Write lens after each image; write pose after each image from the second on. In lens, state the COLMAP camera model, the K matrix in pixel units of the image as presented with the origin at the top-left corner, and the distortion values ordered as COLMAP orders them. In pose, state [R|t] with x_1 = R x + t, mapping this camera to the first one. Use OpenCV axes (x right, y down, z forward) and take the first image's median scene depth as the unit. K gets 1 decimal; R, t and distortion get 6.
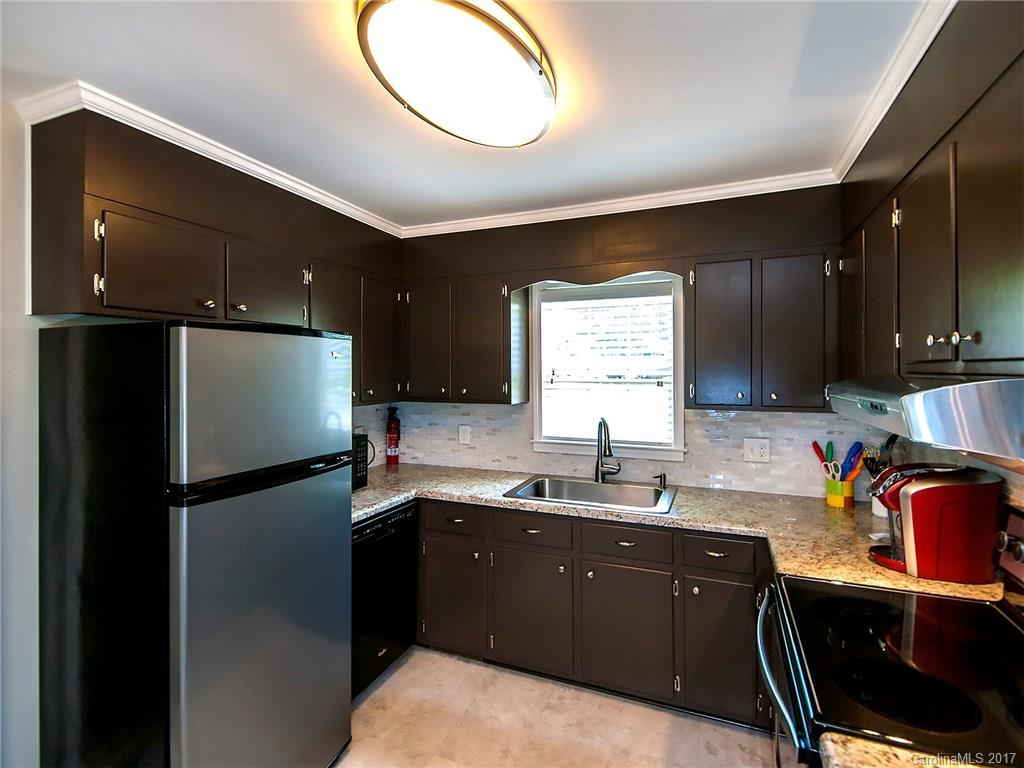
lens RADIAL K [[488.9, 0, 513.2], [0, 488.9, 376.3], [0, 0, 1]] dist [0.003909, 0.000298]
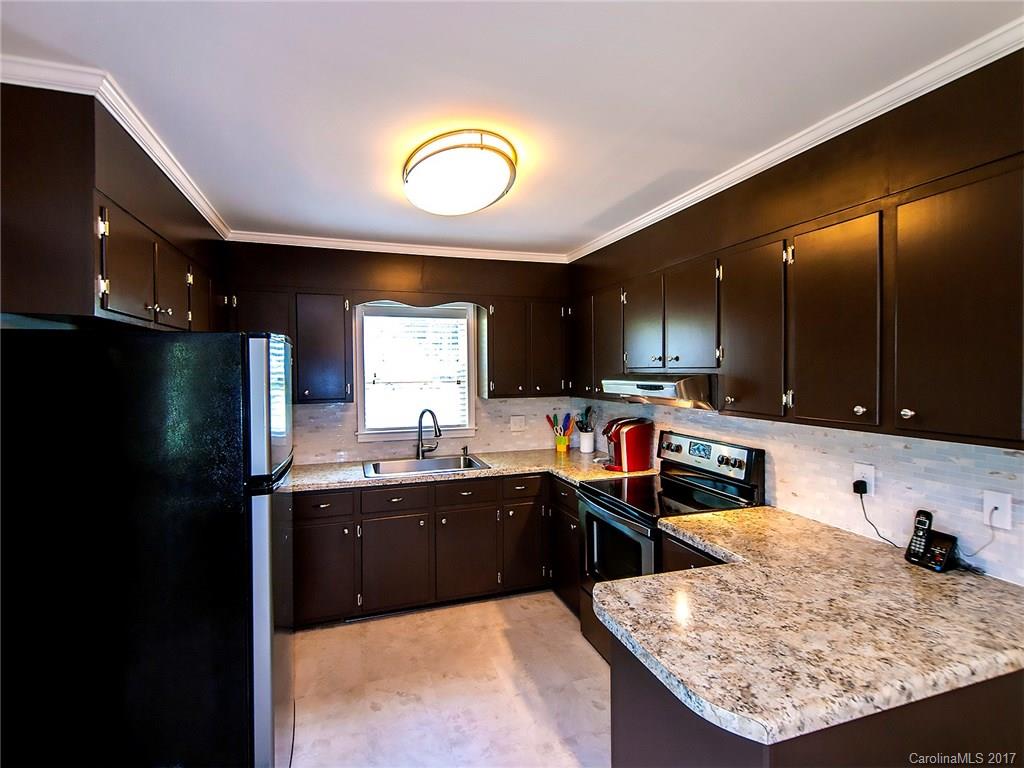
lens RADIAL K [[478.7, 0, 499.5], [0, 478.7, 383.8], [0, 0, 1]] dist [-0.000131, -0.000174]
pose [[0.759599, -0.023760, 0.649957, -0.511703], [0.014110, 0.999699, 0.020055, -0.006005], [-0.650238, -0.006064, 0.759706, -0.108871]]
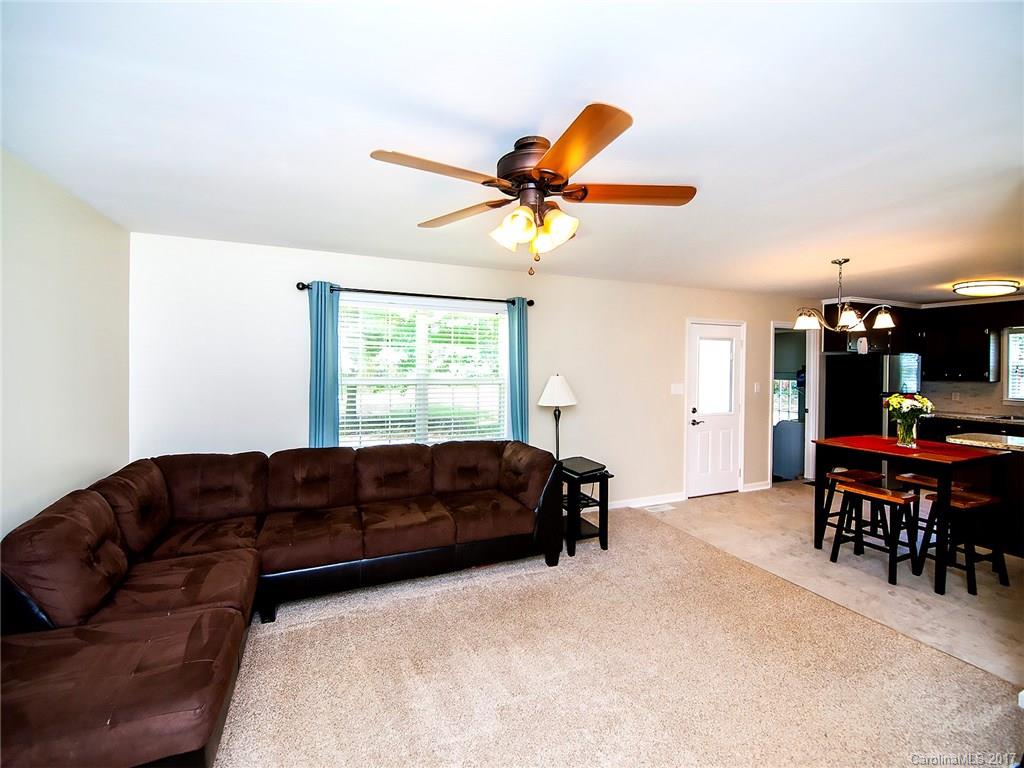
lens RADIAL K [[429.1, 0, 505.0], [0, 429.1, 371.6], [0, 0, 1]] dist [0.000064, -0.010337]
pose [[0.693113, 0.013480, -0.720703, -0.161885], [-0.015012, 0.999878, 0.004264, 0.039321], [0.720673, 0.007864, 0.693231, -2.070544]]
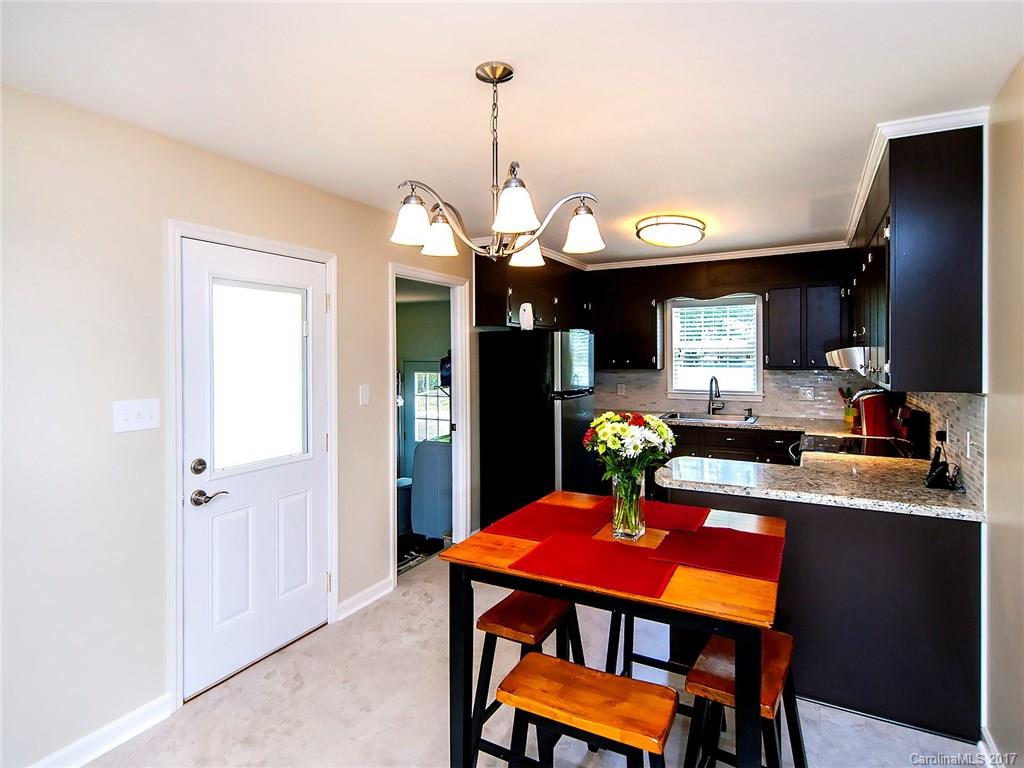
lens RADIAL K [[536.2, 0, 508.2], [0, 536.2, 368.8], [0, 0, 1]] dist [0.001147, -0.000163]
pose [[0.992846, -0.002203, -0.119379, -0.316890], [0.003890, 0.999896, 0.013900, 0.030070], [0.119336, -0.014265, 0.992751, -0.985444]]
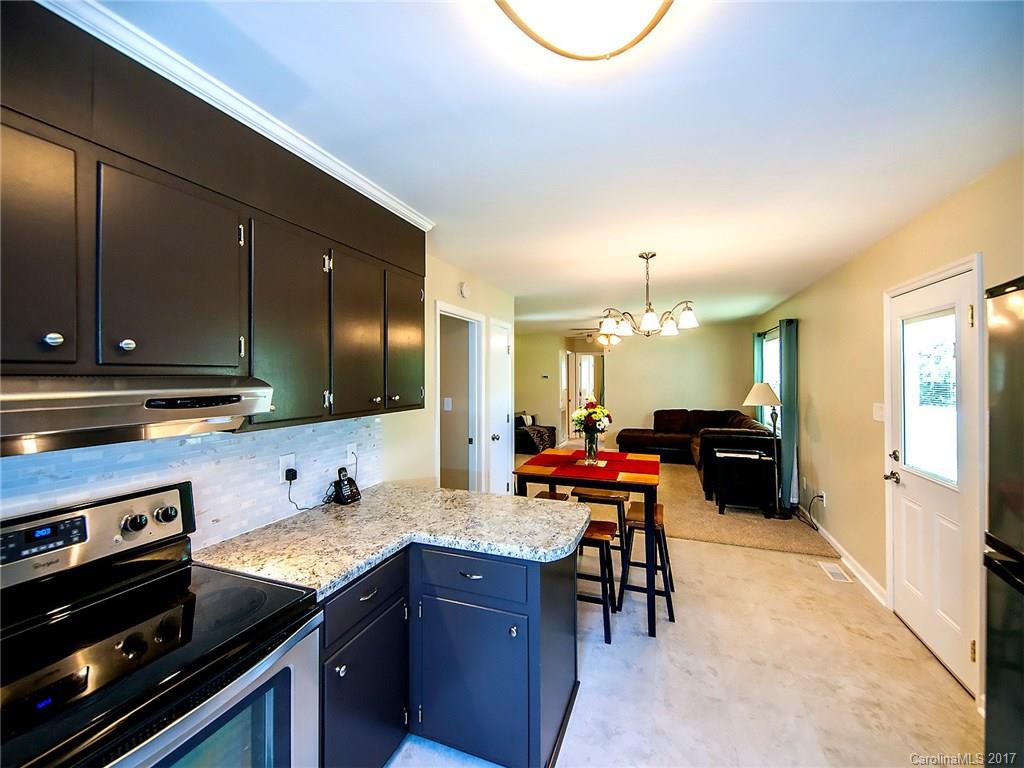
lens RADIAL K [[429.1, 0, 505.0], [0, 429.1, 371.6], [0, 0, 1]] dist [0.000064, -0.010337]
pose [[-0.999237, 0.007546, -0.038333, 0.034627], [0.007523, 0.999971, 0.000765, -0.003682], [0.038338, 0.000476, -0.999265, 0.857004]]
